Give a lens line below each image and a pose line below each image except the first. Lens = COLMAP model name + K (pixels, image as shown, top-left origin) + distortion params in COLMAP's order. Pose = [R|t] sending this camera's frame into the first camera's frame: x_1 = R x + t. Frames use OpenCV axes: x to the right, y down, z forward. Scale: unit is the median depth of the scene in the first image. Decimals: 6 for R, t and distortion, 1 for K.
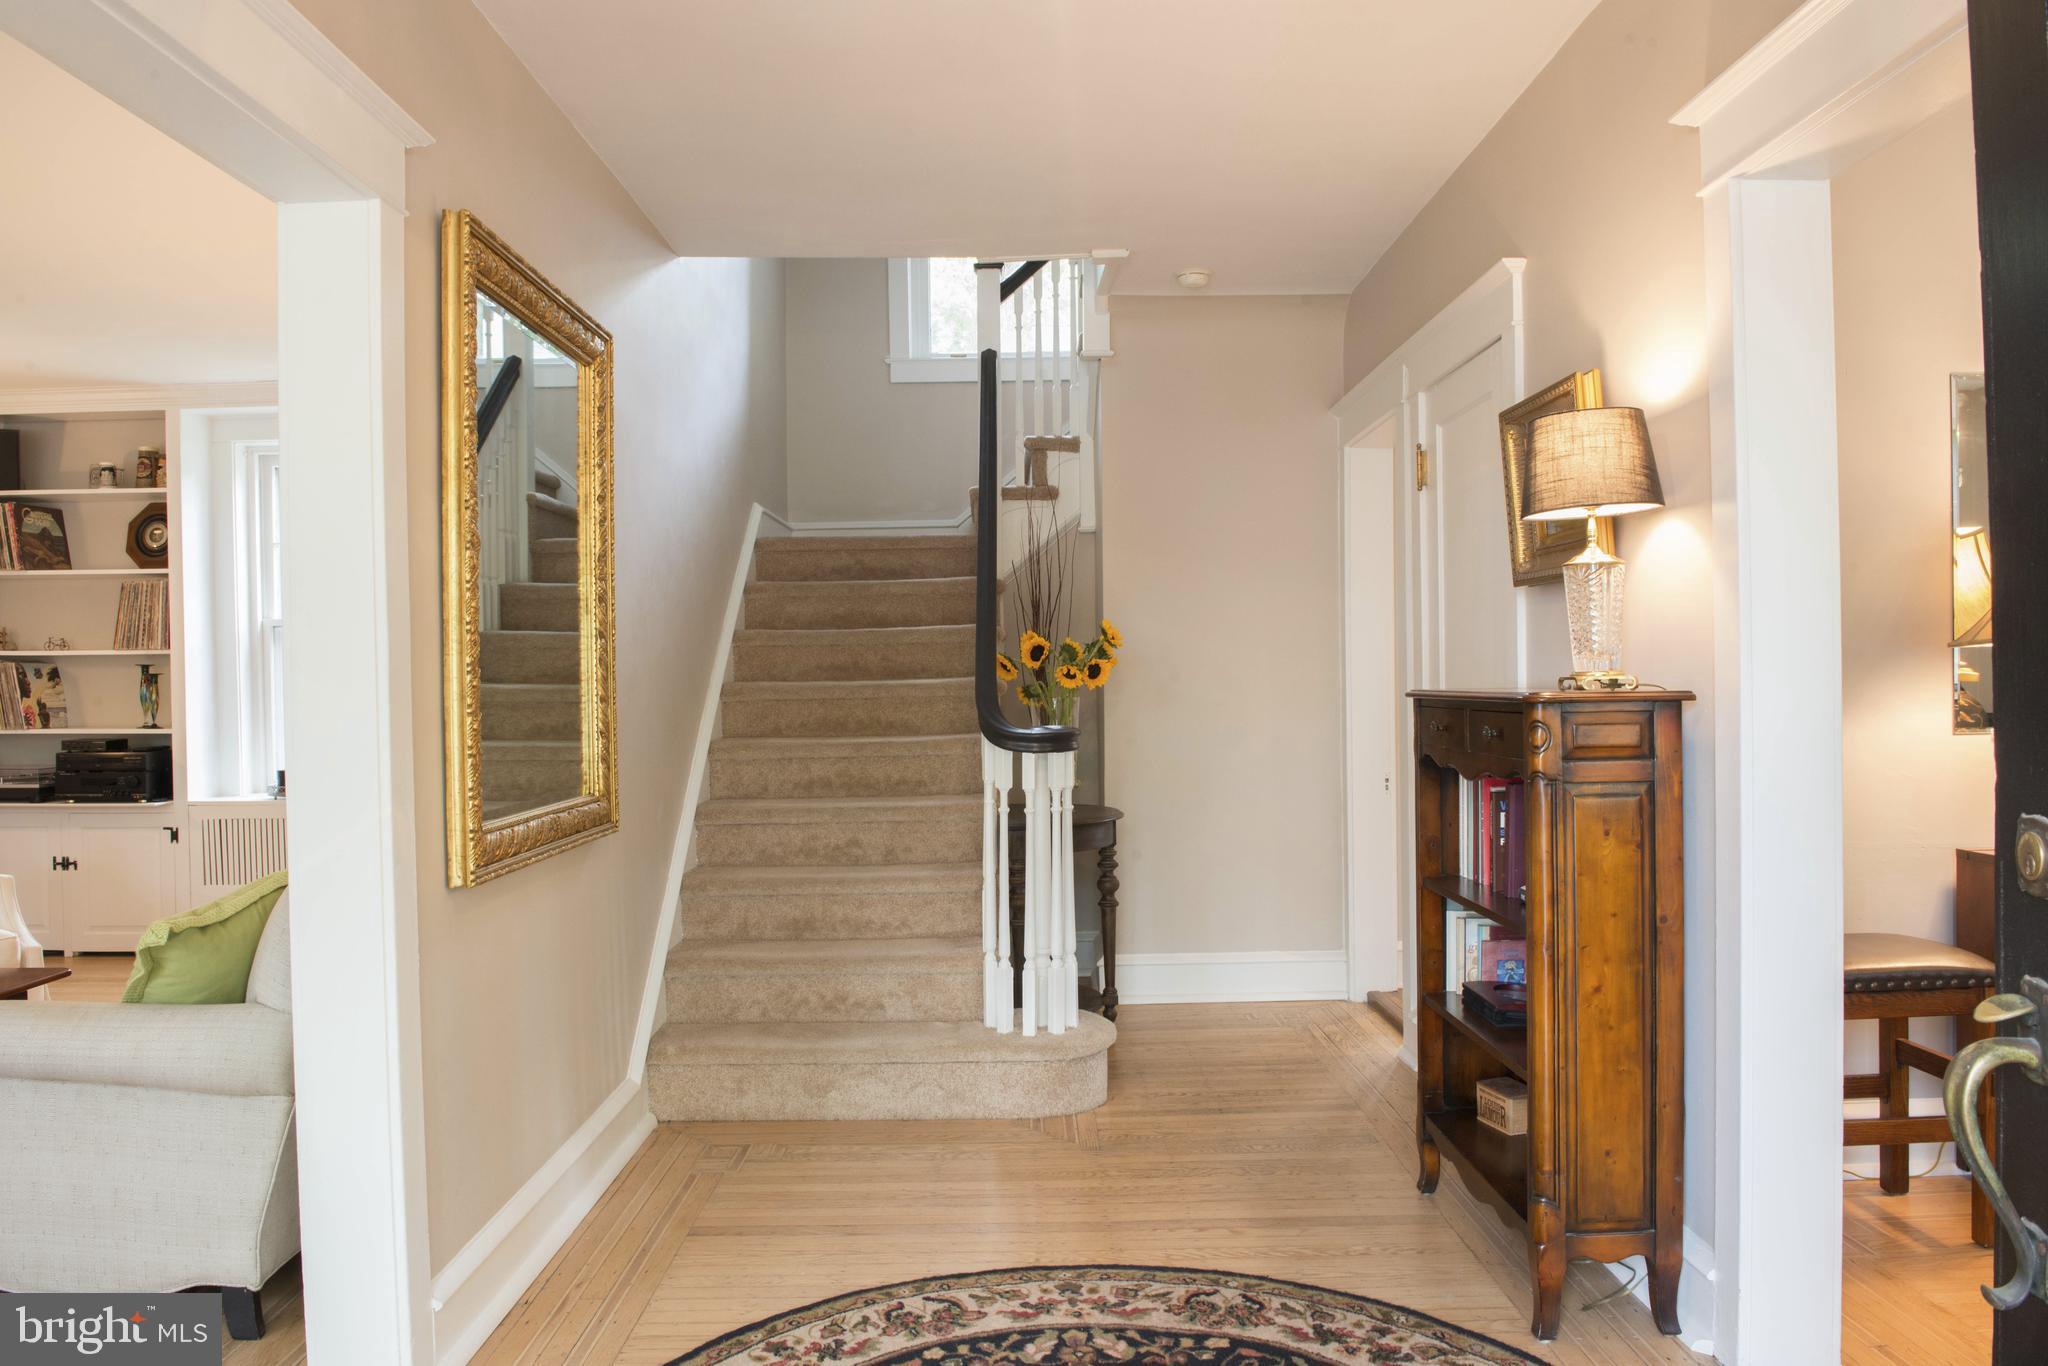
lens RADIAL K [[1388.3, 0, 1024.0], [0, 1388.3, 683.0], [0, 0, 1]] dist [-0.051437, -0.003020]
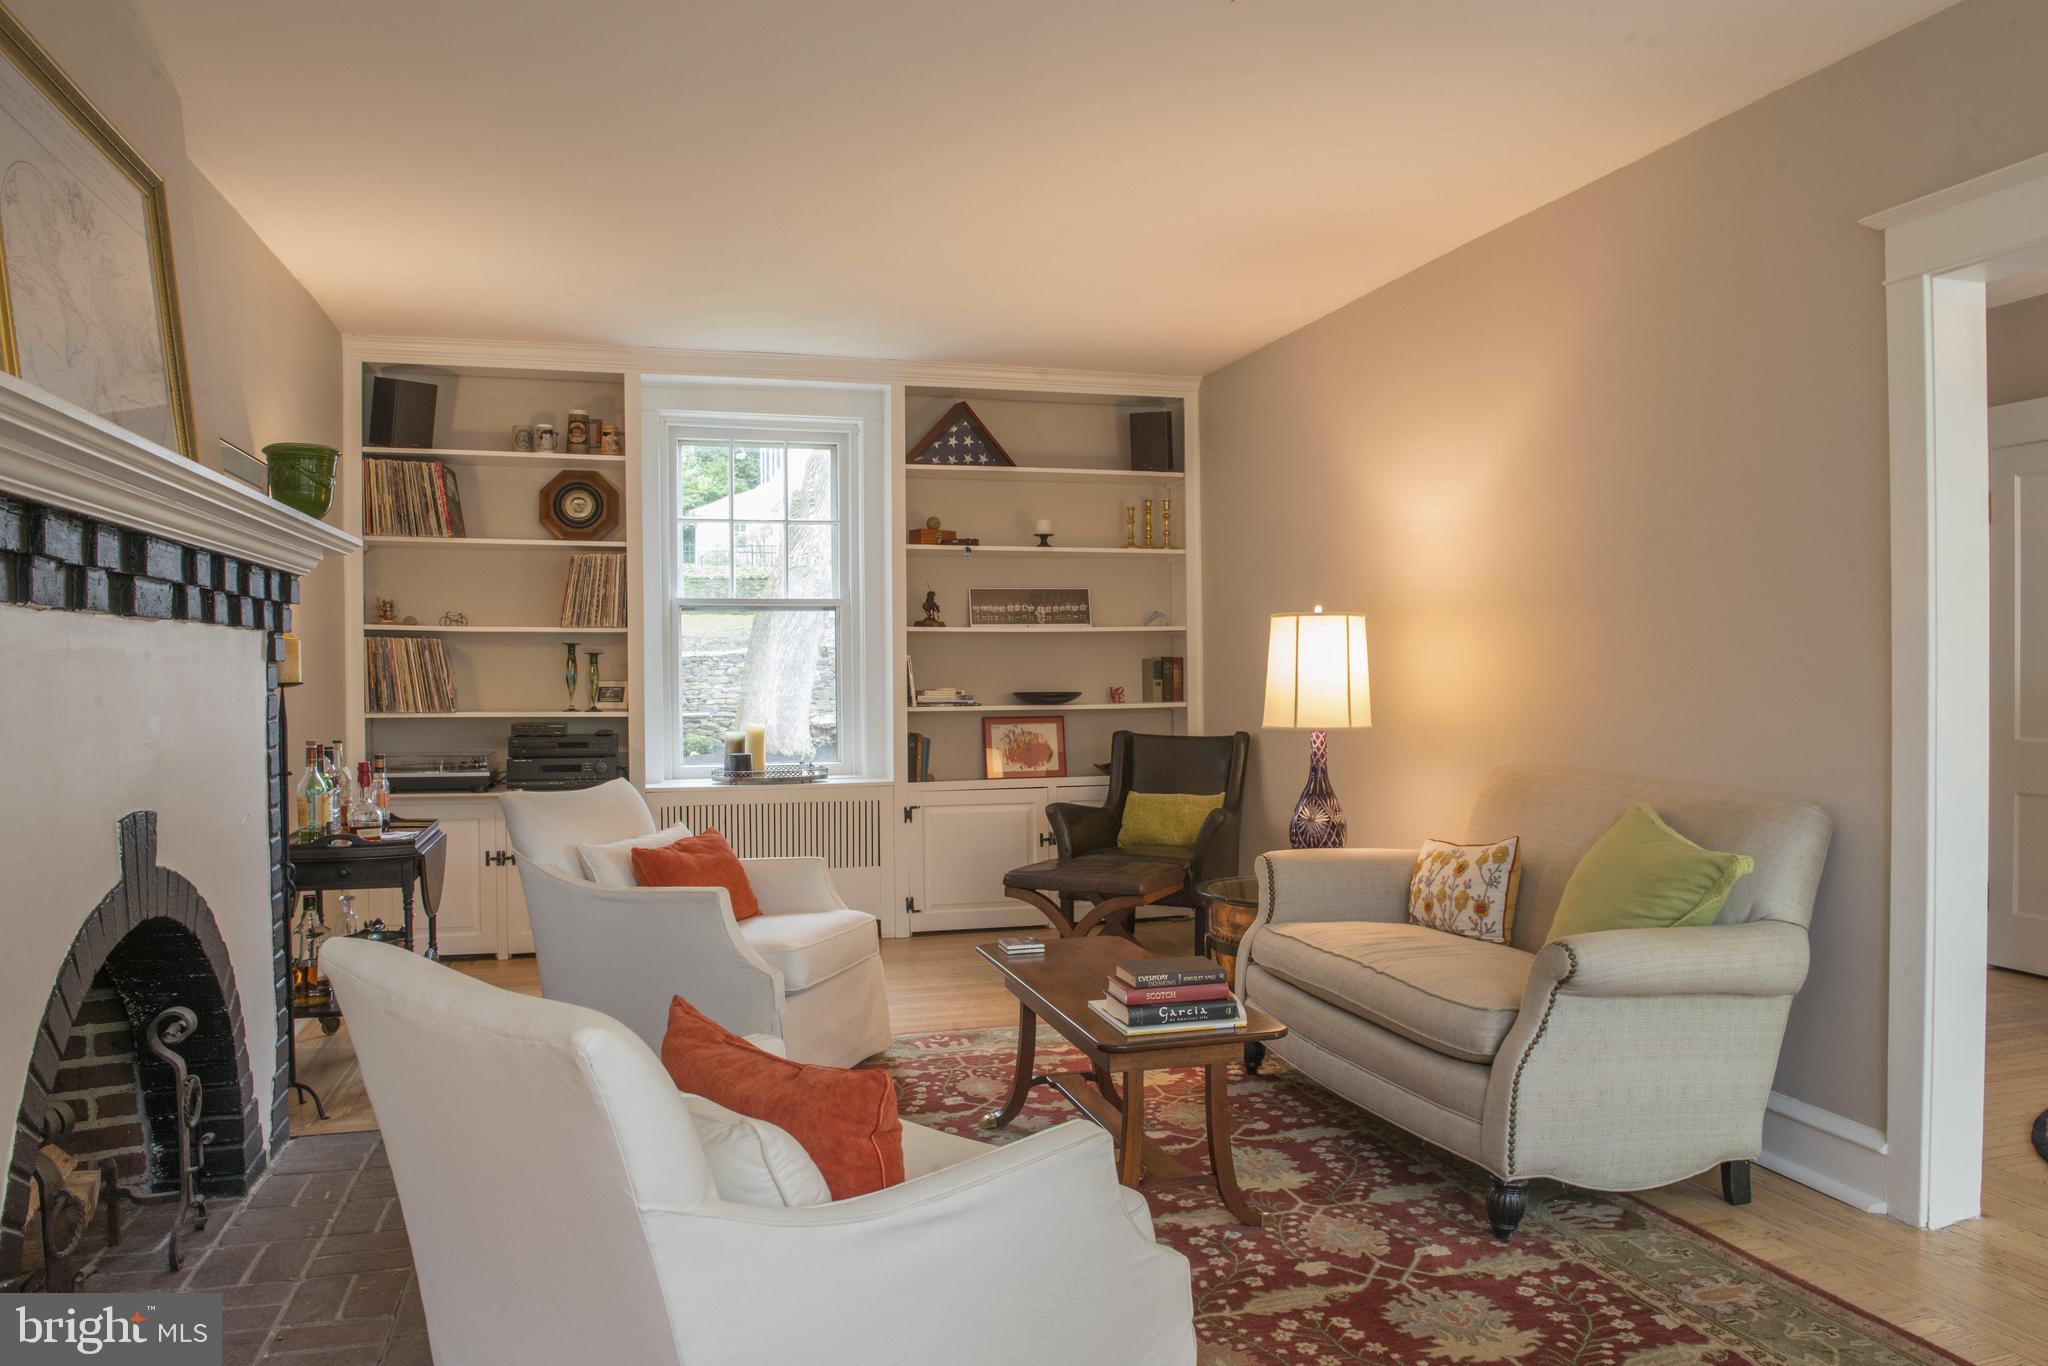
lens RADIAL K [[1399.6, 0, 1020.6], [0, 1399.6, 679.0], [0, 0, 1]] dist [-0.051192, -0.001543]
pose [[0.963260, 0.008145, 0.268446, -0.621446], [-0.008240, 0.999966, -0.000774, 0.009448], [-0.268443, -0.001466, 0.963294, -0.005516]]
